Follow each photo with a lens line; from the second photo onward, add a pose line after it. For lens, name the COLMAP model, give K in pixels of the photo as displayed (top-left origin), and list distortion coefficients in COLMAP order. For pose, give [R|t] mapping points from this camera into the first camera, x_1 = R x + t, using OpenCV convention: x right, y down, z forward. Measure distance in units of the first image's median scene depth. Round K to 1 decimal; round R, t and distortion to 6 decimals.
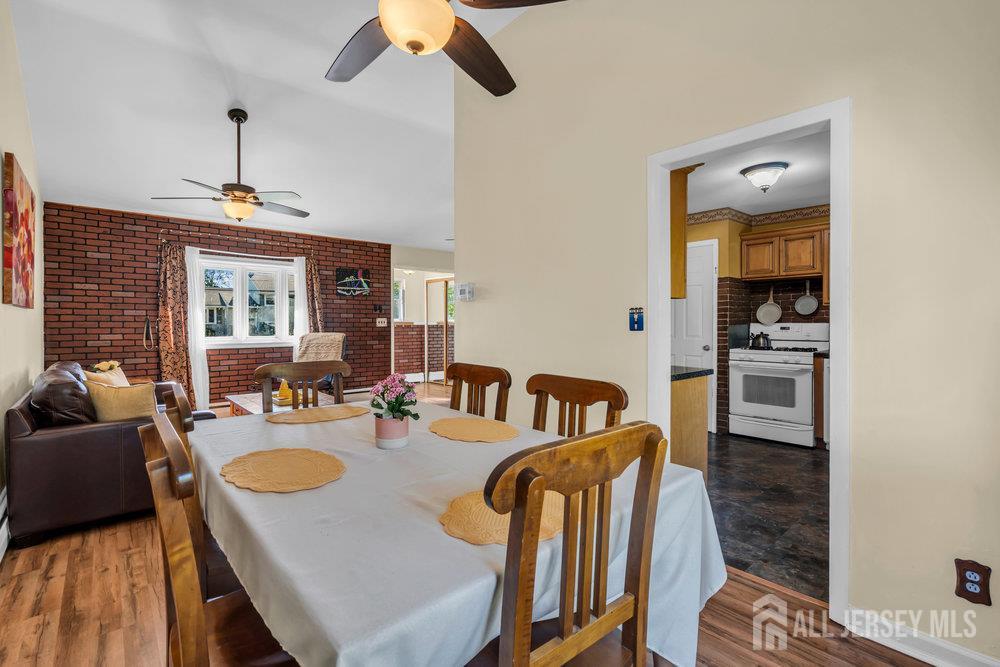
lens RADIAL K [[452.6, 0, 506.8], [0, 452.6, 325.3], [0, 0, 1]] dist [-0.001305, 0.001237]
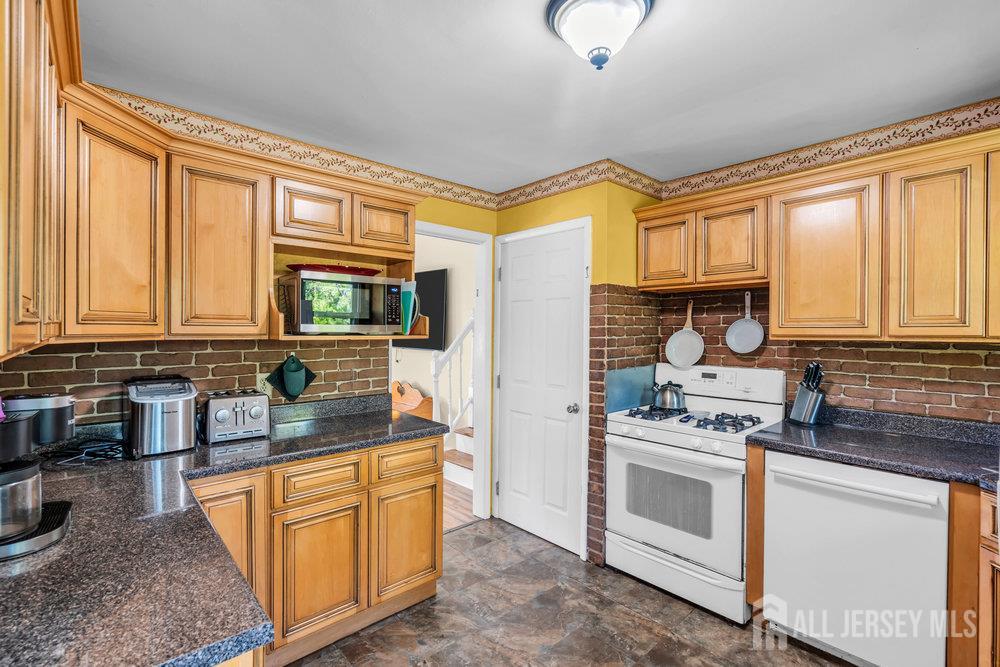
lens RADIAL K [[452.6, 0, 505.1], [0, 452.6, 335.5], [0, 0, 1]] dist [-0.001305, 0.001237]
pose [[0.999831, 0.007610, 0.016722, 0.351659], [-0.007646, 0.999969, 0.002091, -0.043395], [-0.016706, -0.002218, 0.999858, 0.439864]]
